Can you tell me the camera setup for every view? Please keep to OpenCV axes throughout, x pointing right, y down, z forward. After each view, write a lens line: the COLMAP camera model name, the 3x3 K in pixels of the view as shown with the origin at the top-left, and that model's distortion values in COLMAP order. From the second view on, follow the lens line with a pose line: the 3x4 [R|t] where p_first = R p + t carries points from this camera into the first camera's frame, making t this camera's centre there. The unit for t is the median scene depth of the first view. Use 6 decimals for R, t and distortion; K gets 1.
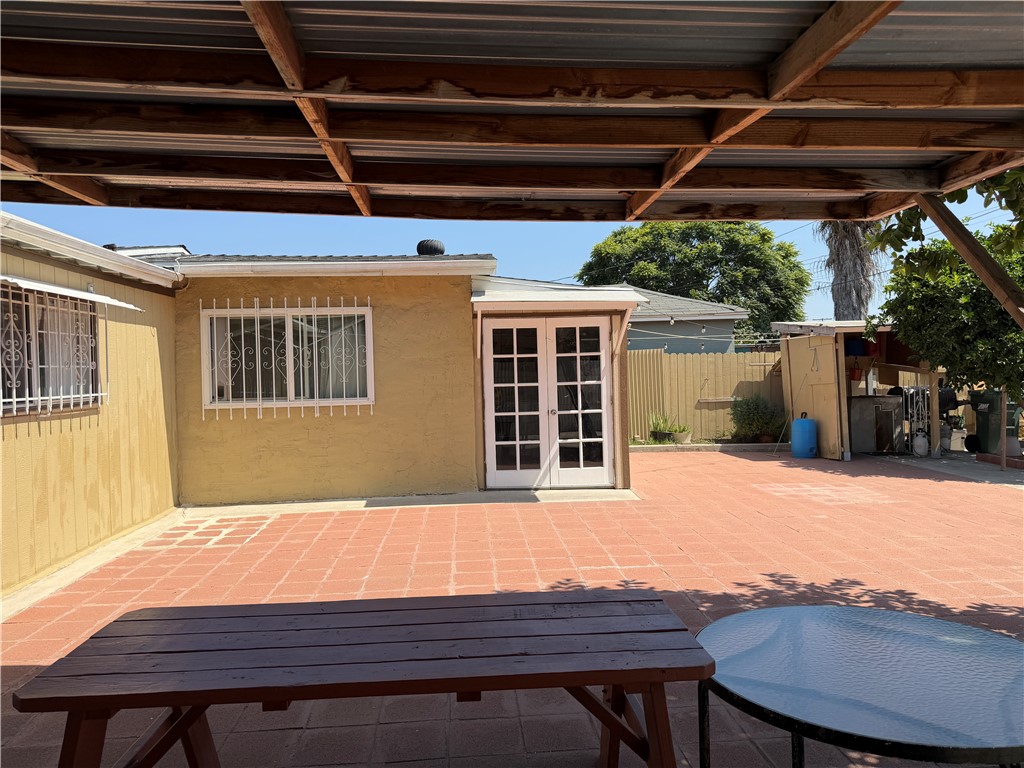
lens RADIAL K [[718.9, 0, 519.9], [0, 718.9, 386.4], [0, 0, 1]] dist [0.062910, -0.076167]
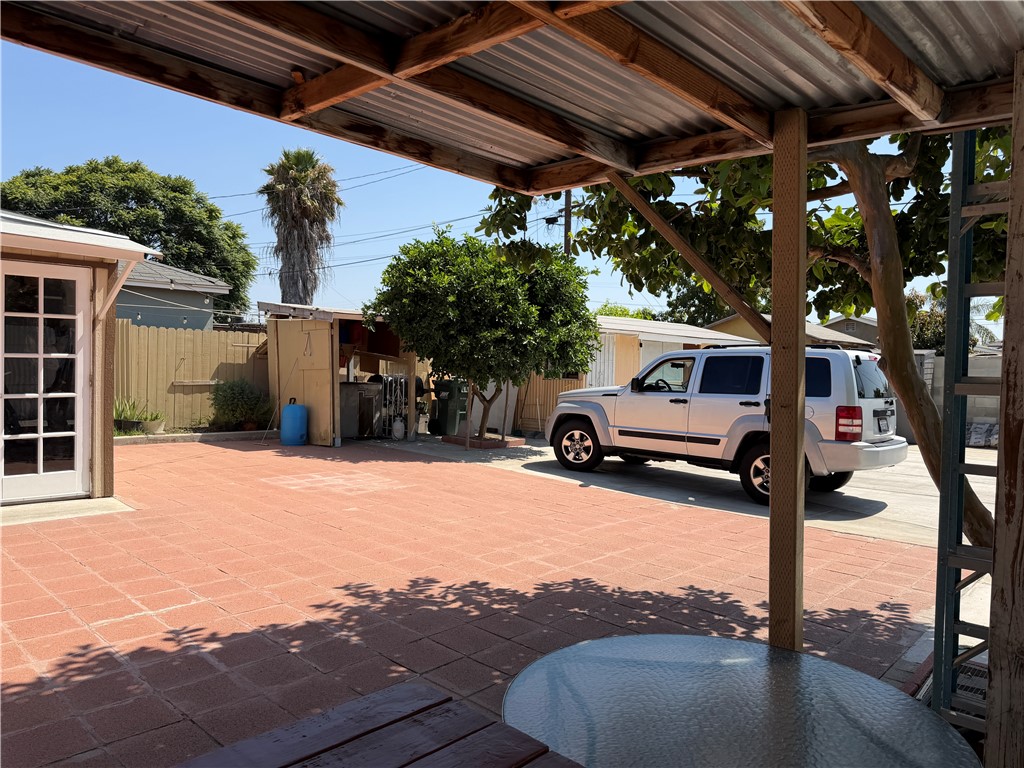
lens RADIAL K [[718.9, 0, 513.5], [0, 718.9, 380.6], [0, 0, 1]] dist [0.062910, -0.076167]
pose [[0.738687, 0.026096, 0.673544, -0.077123], [-0.035548, 0.999368, 0.000267, 0.003889], [-0.673111, -0.024140, 0.739147, 0.183430]]
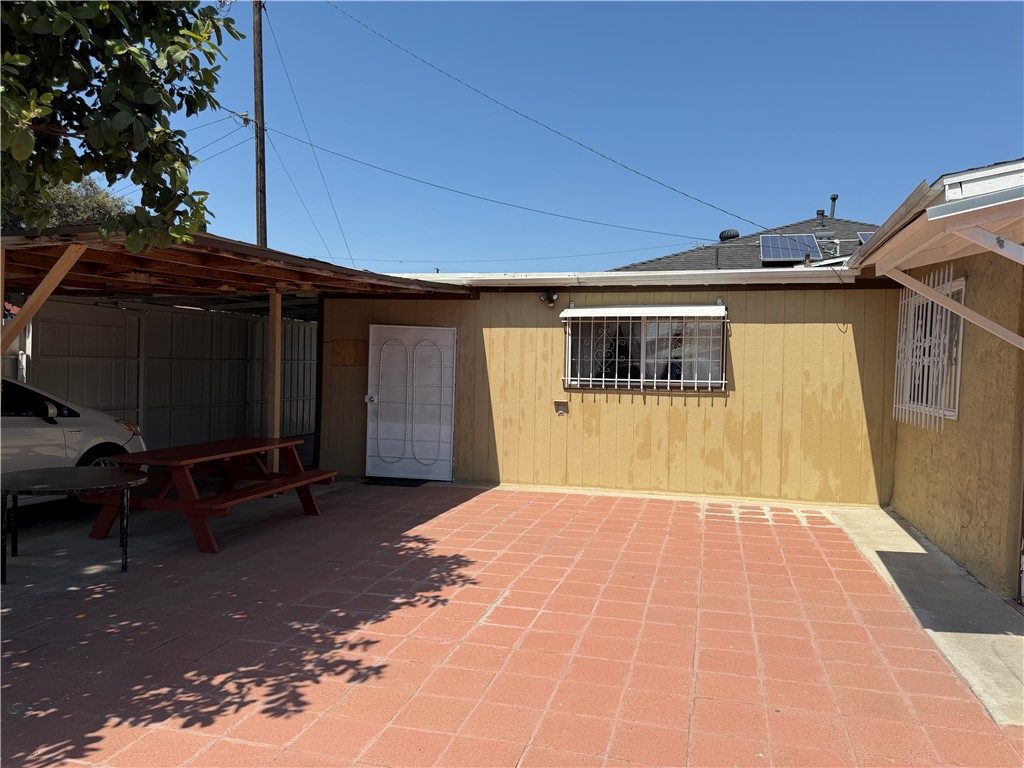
lens RADIAL K [[718.9, 0, 499.6], [0, 718.9, 379.4], [0, 0, 1]] dist [0.062910, -0.076167]
pose [[-0.364405, 0.035371, -0.930569, 0.753018], [-0.029835, 0.998322, 0.049630, -0.044318], [0.930762, 0.045849, -0.362738, 1.082214]]
